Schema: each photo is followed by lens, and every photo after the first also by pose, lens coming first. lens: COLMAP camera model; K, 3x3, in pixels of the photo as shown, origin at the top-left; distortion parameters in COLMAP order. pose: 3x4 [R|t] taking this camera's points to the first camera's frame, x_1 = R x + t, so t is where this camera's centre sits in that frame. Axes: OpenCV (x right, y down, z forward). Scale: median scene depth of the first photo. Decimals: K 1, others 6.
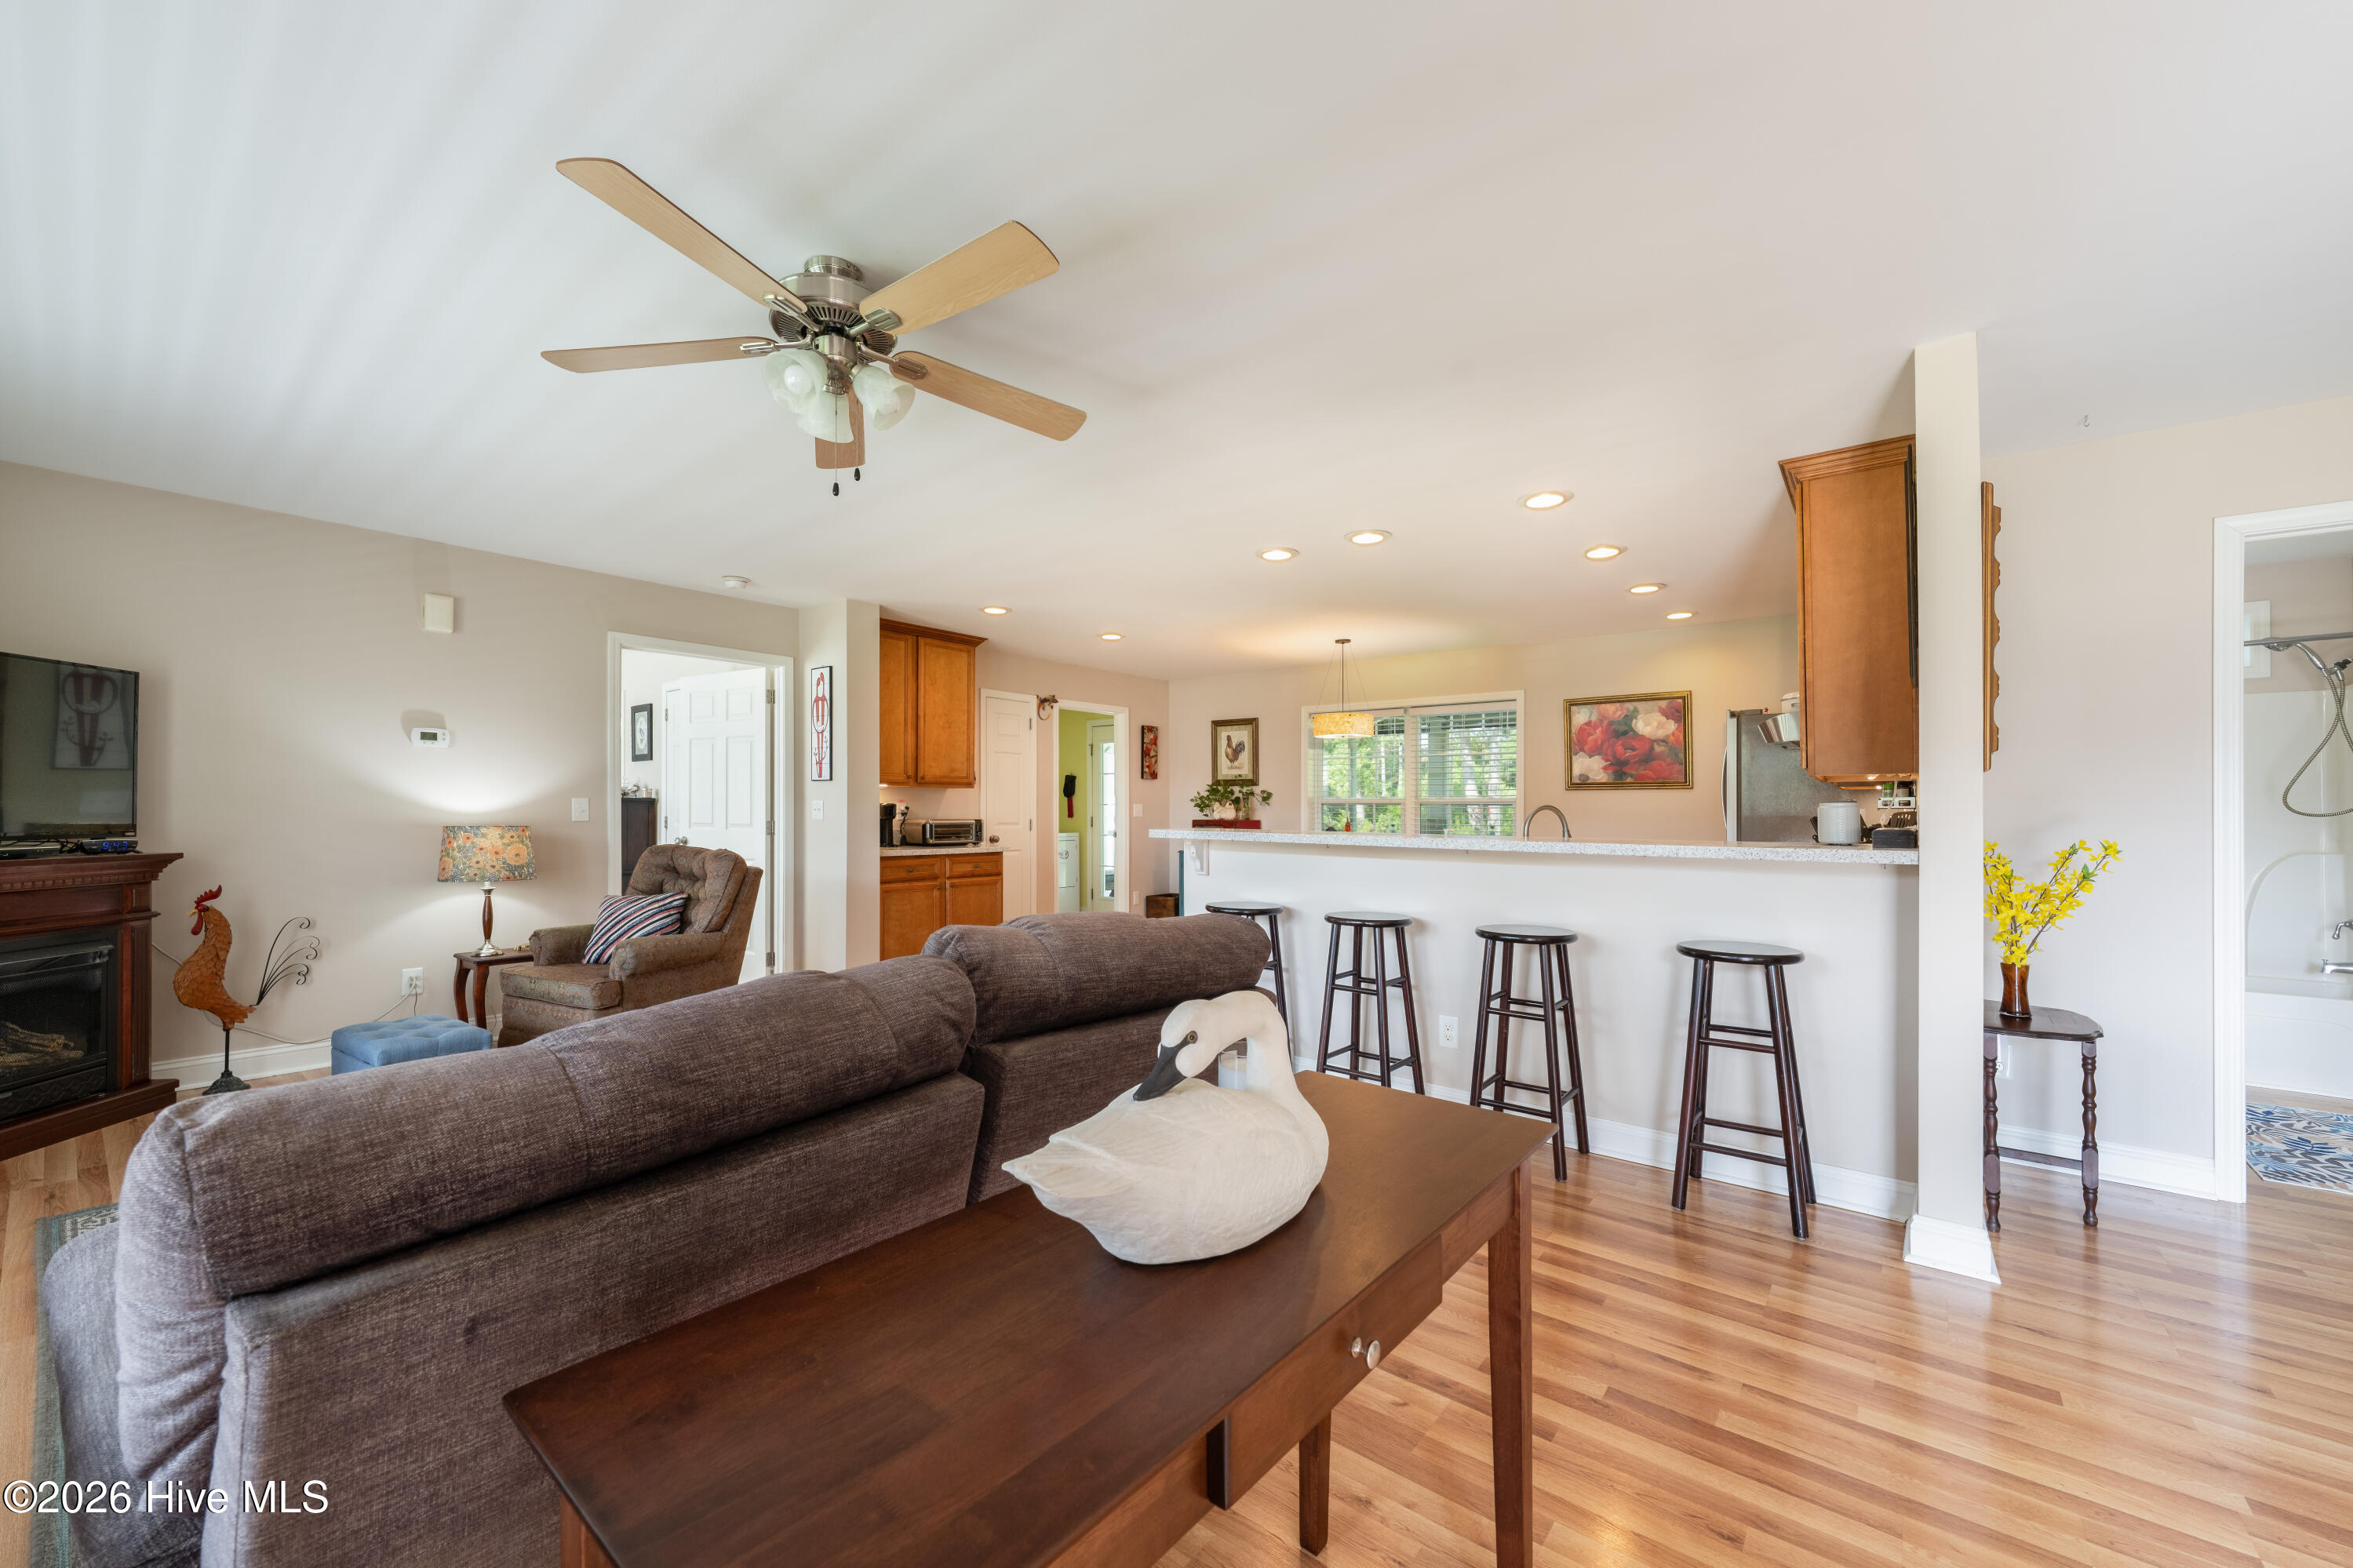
lens RADIAL K [[1025.0, 0, 1176.5], [0, 1025.0, 784.0], [0, 0, 1]] dist [-0.032889, 0.000028]
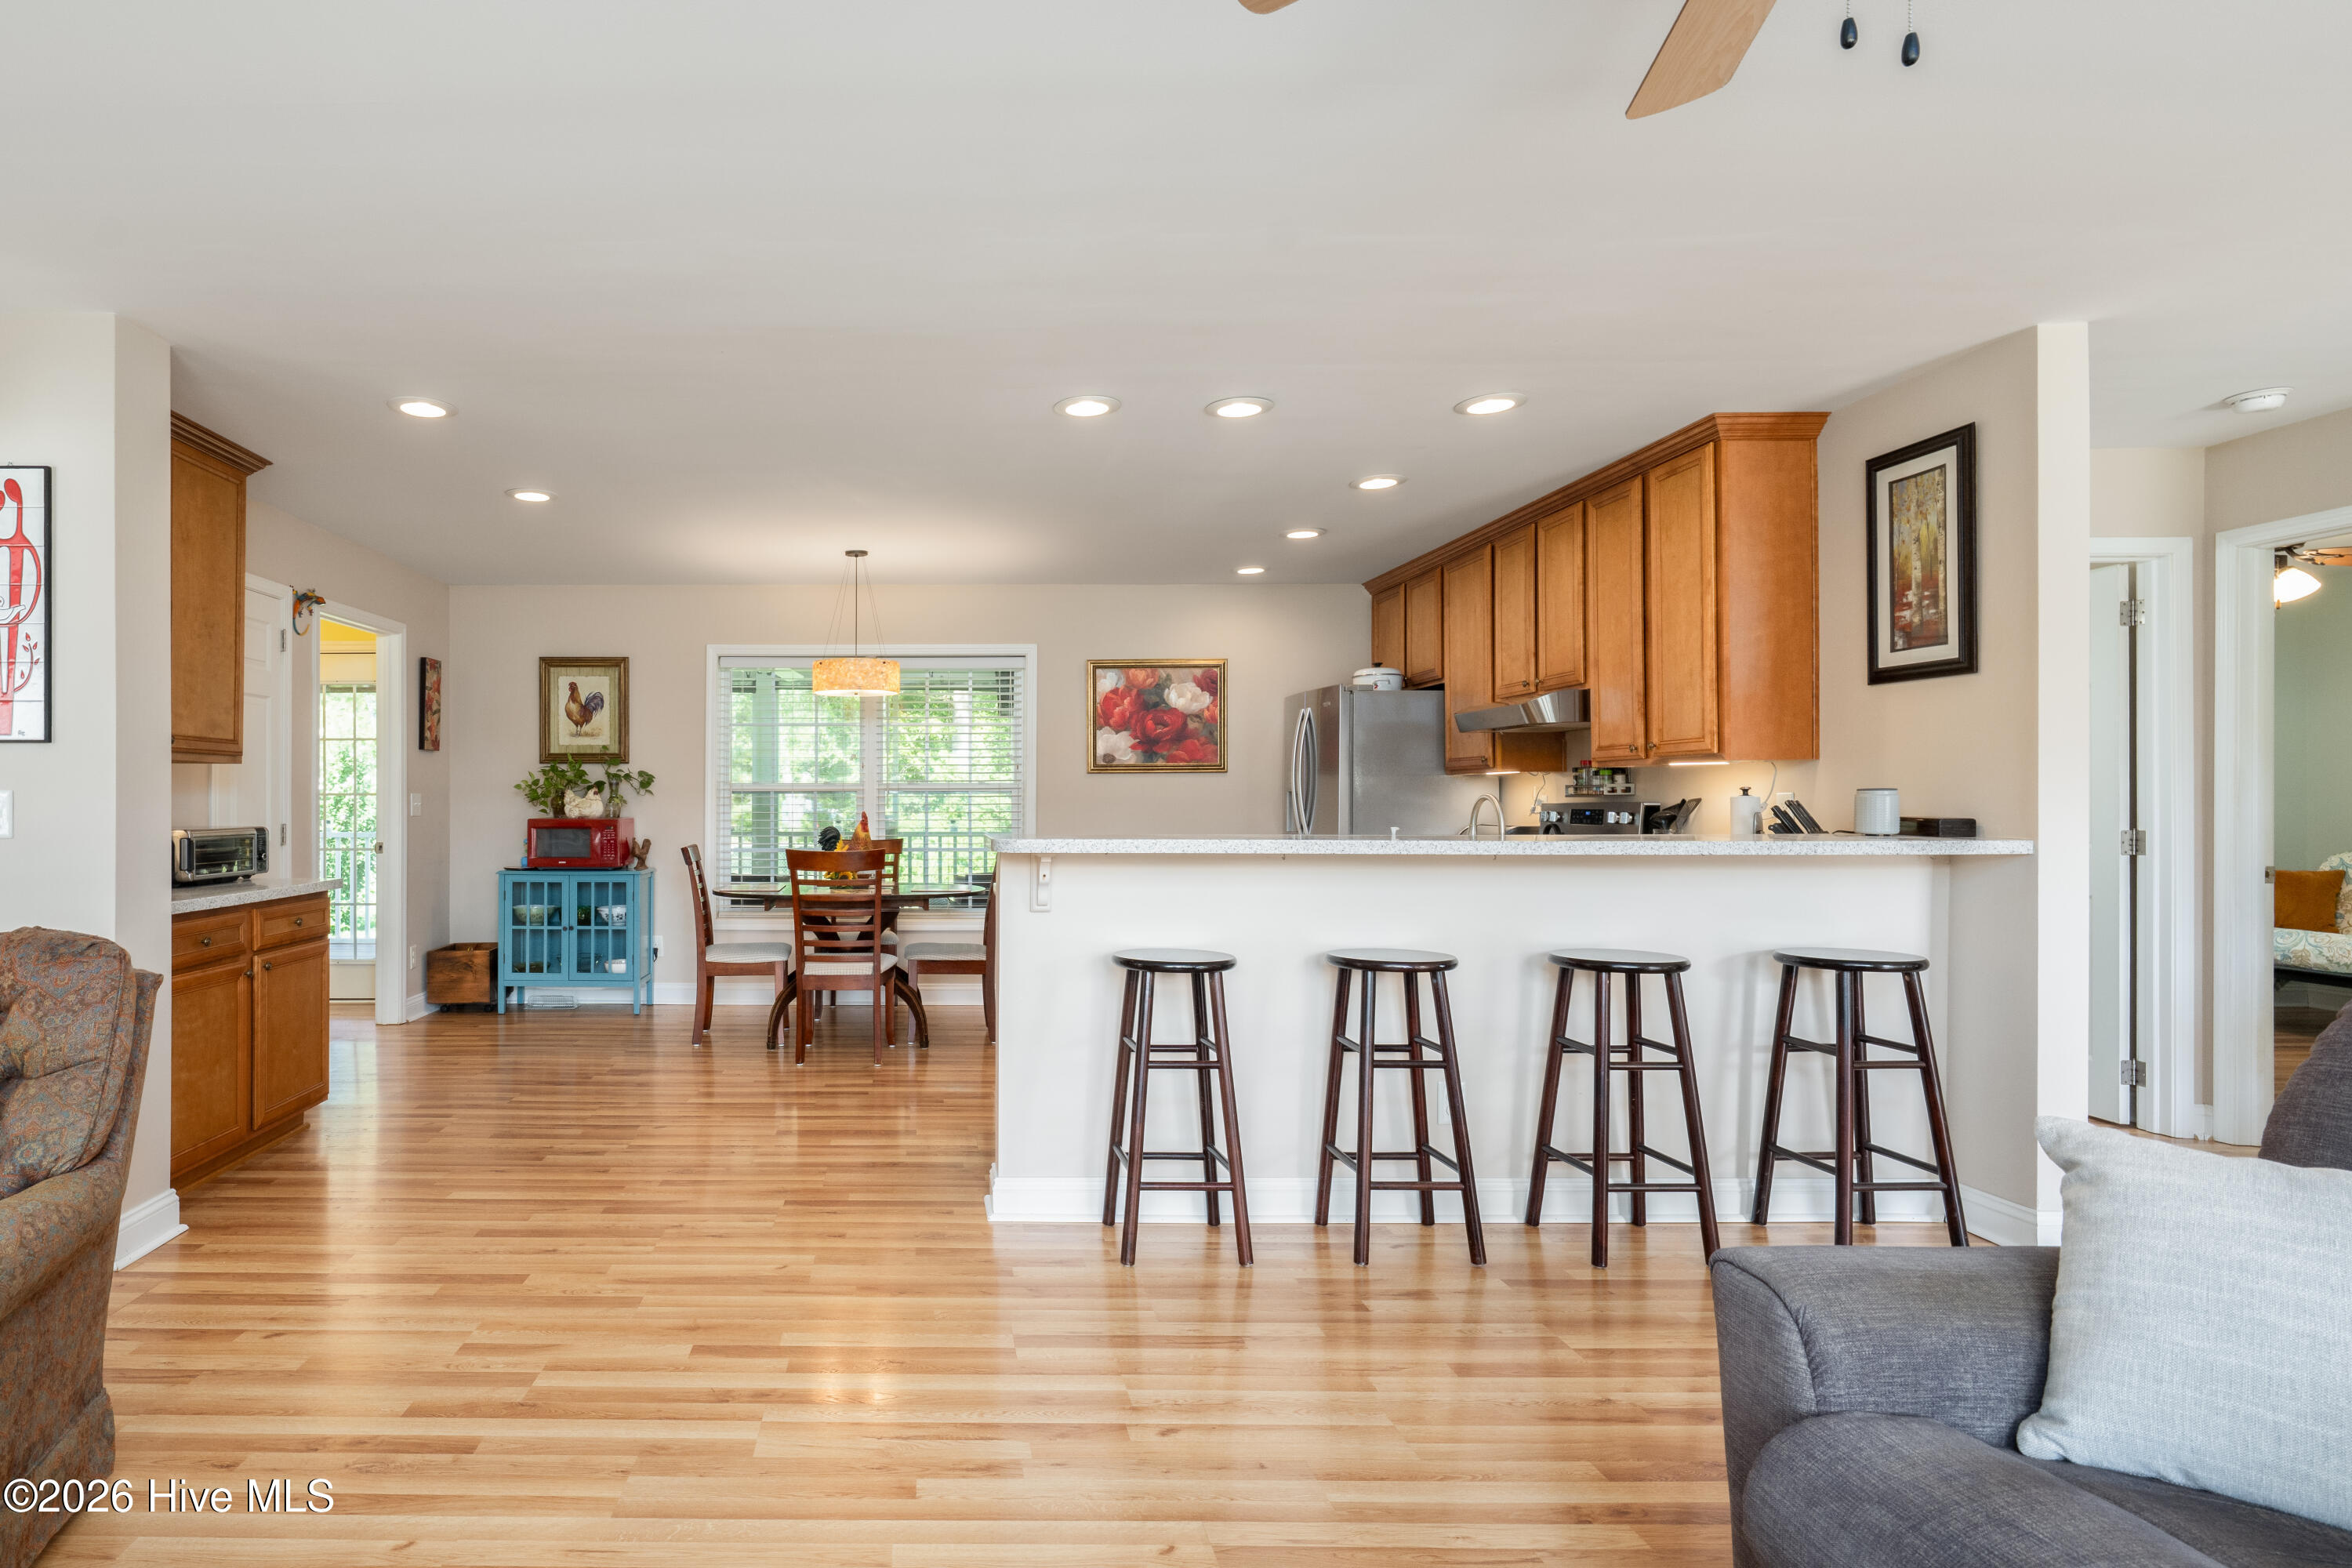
lens RADIAL K [[1285.7, 0, 1176.0], [0, 1285.7, 784.0], [0, 0, 1]] dist [-0.028003, -0.000016]
pose [[0.740987, 0.001197, 0.671518, -0.264336], [-0.010925, 0.999888, 0.010273, 0.003044], [-0.671430, -0.014948, 0.740917, 0.238997]]
